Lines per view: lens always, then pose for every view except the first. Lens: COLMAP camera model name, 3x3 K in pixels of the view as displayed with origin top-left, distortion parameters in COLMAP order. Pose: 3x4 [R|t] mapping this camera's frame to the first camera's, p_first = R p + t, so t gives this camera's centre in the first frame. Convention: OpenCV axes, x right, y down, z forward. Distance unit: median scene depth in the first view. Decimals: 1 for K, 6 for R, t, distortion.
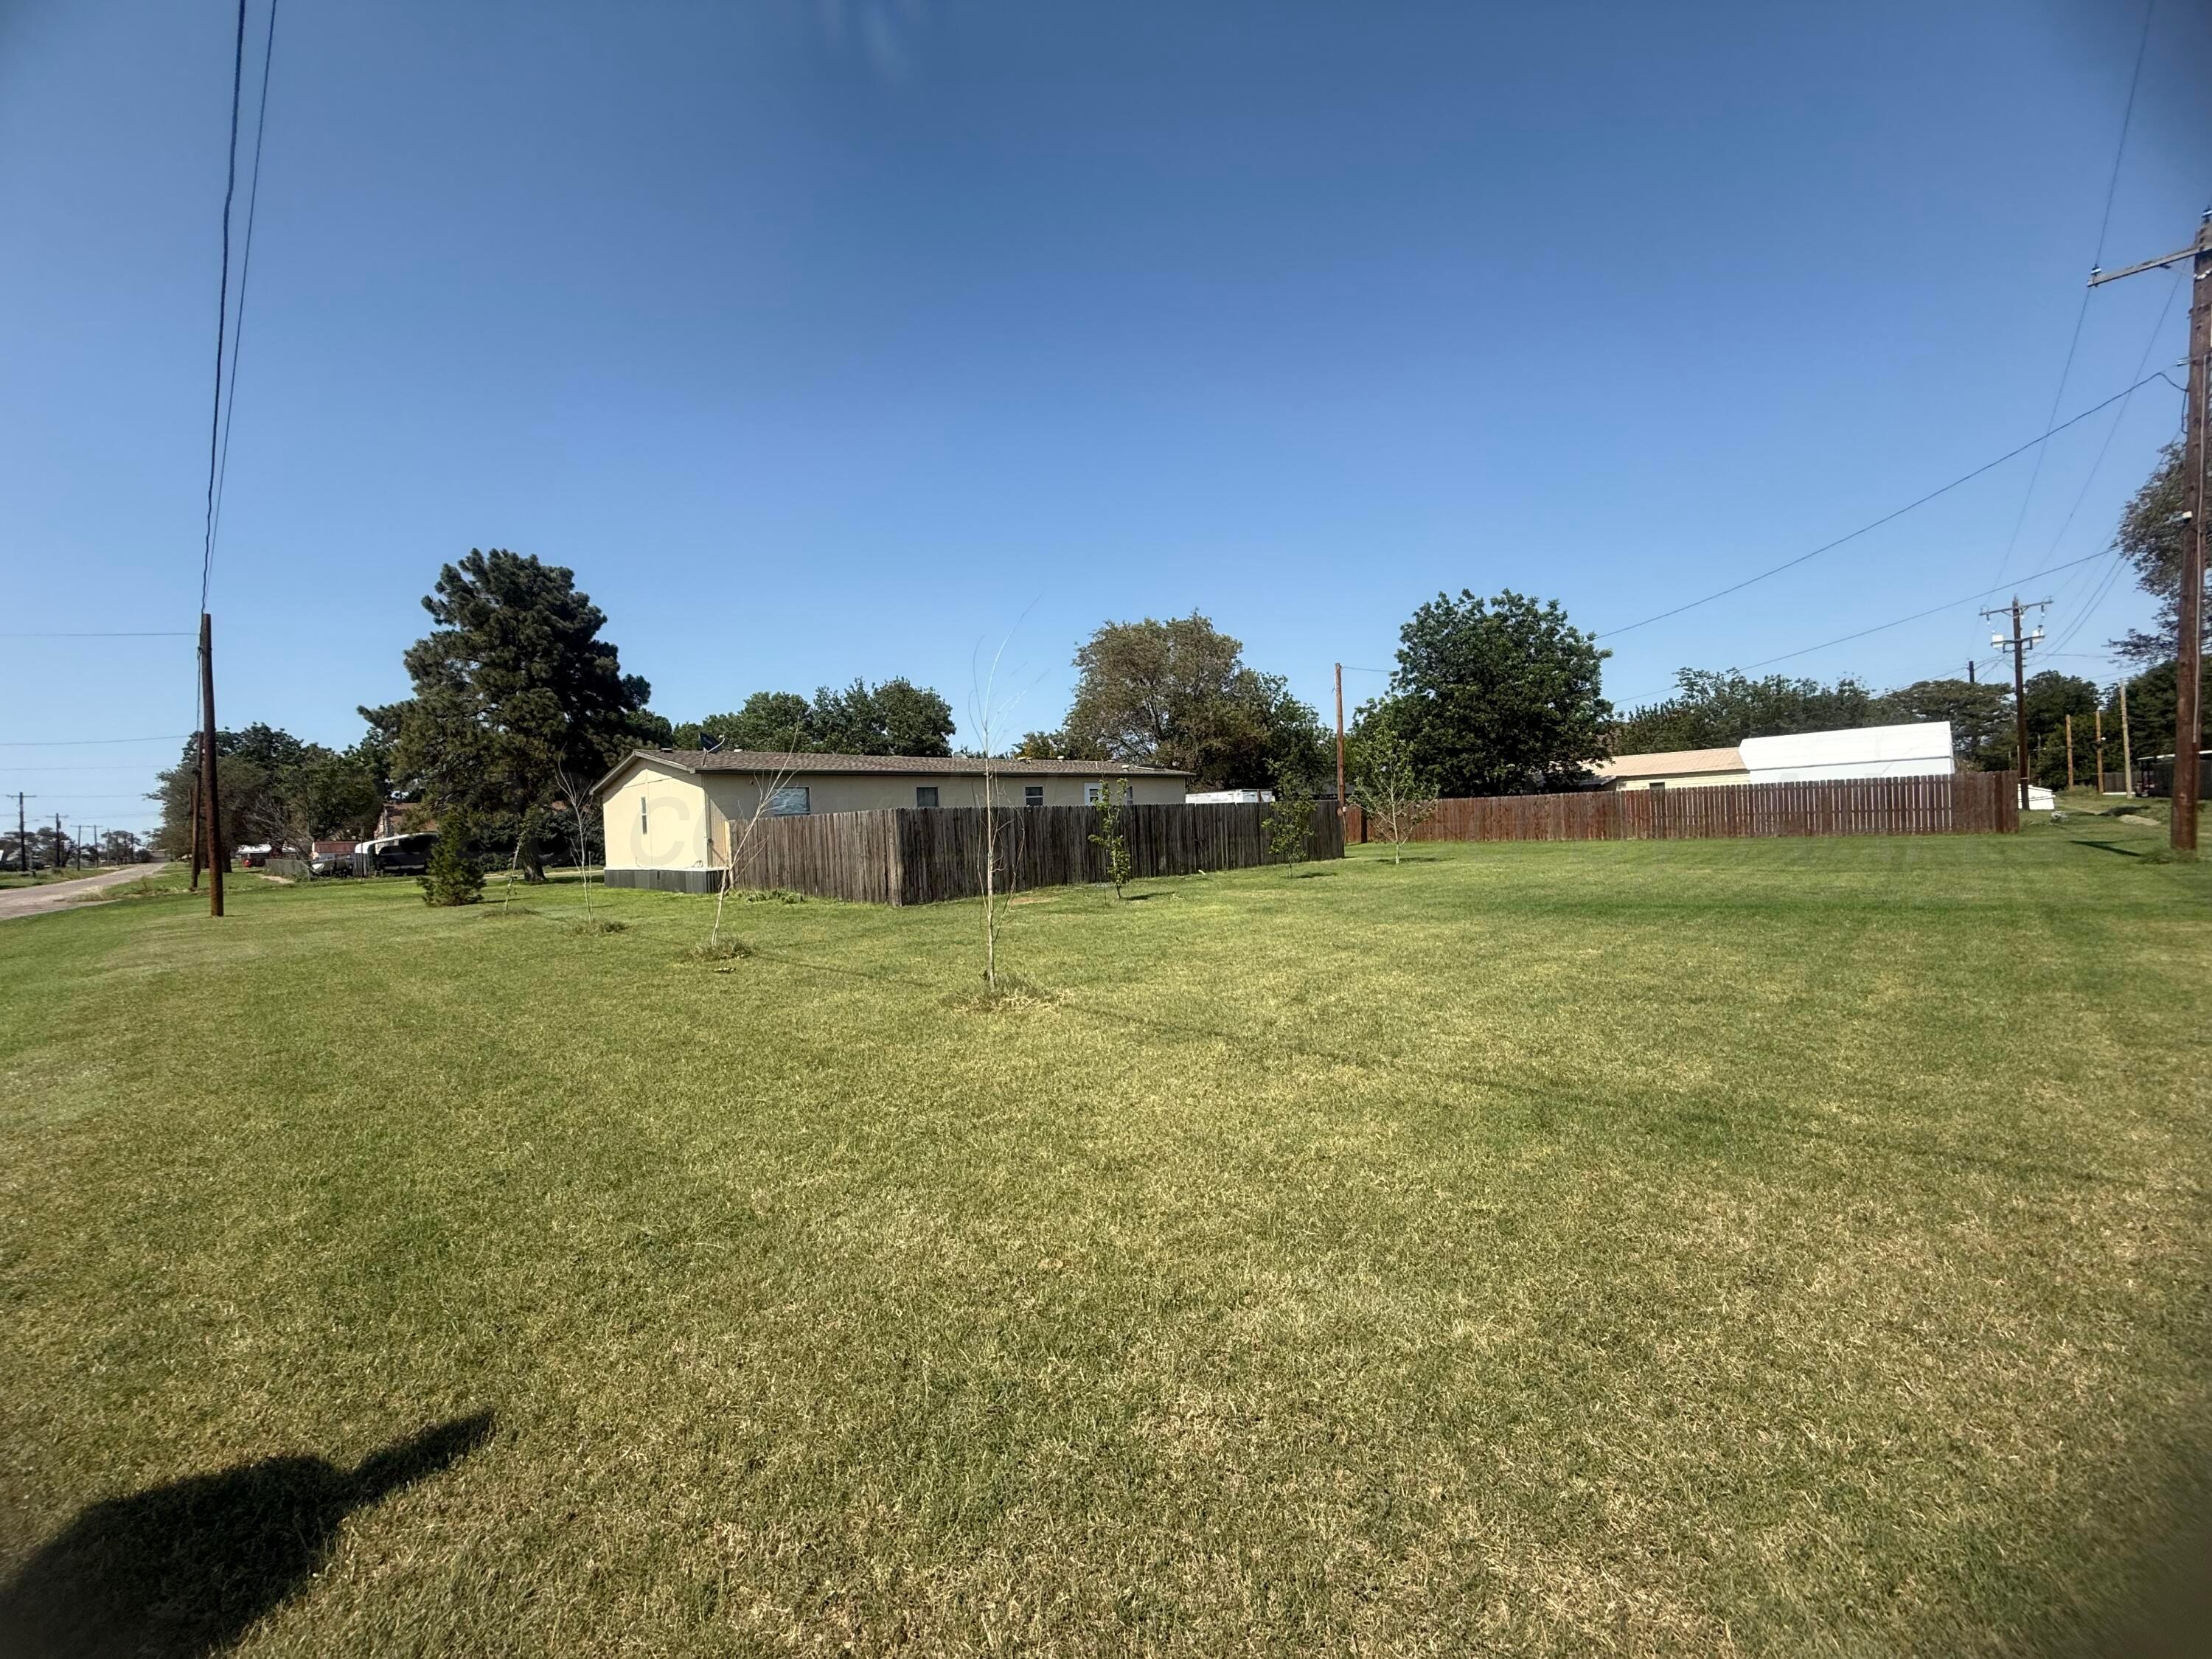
lens RADIAL K [[865.4, 0, 1104.7], [0, 865.4, 839.5], [0, 0, 1]] dist [-0.003397, 0.000087]
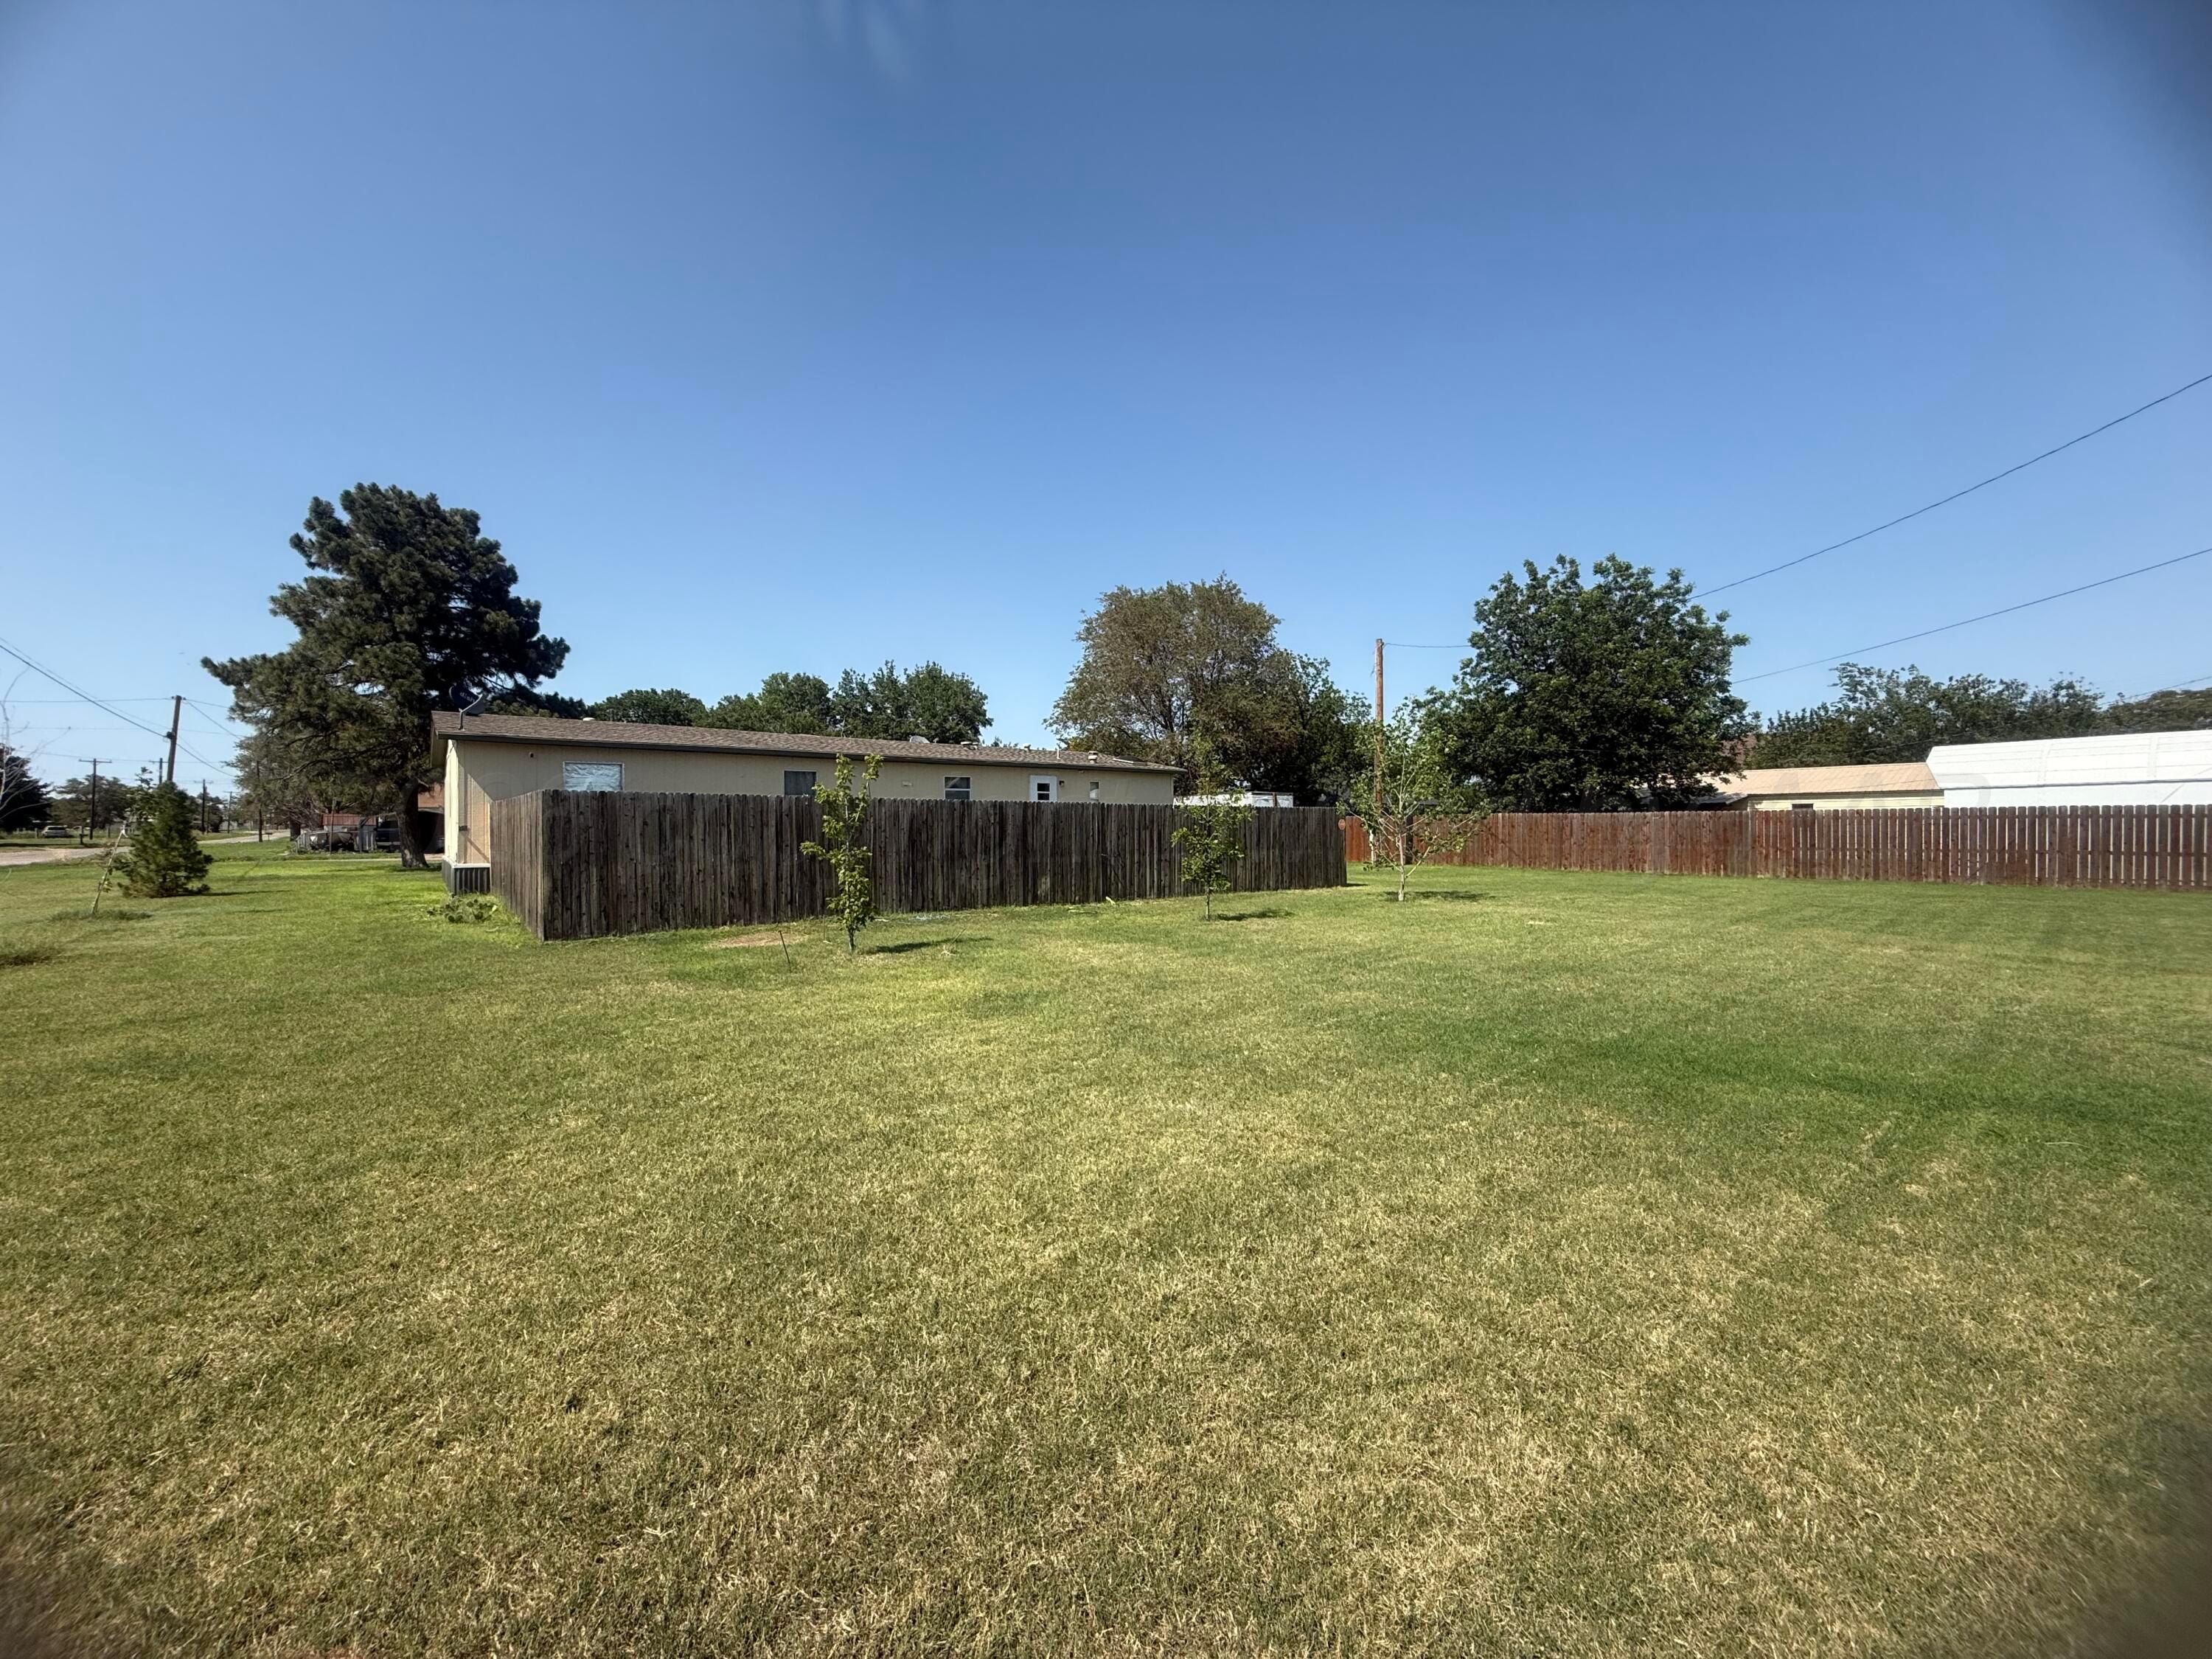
lens RADIAL K [[865.4, 0, 1106.5], [0, 865.4, 840.6], [0, 0, 1]] dist [-0.003397, 0.000087]
pose [[0.993475, 0.042191, -0.105958, 0.097261], [-0.042306, 0.999104, 0.001160, -0.006402], [0.105912, 0.003330, 0.994370, 0.155889]]
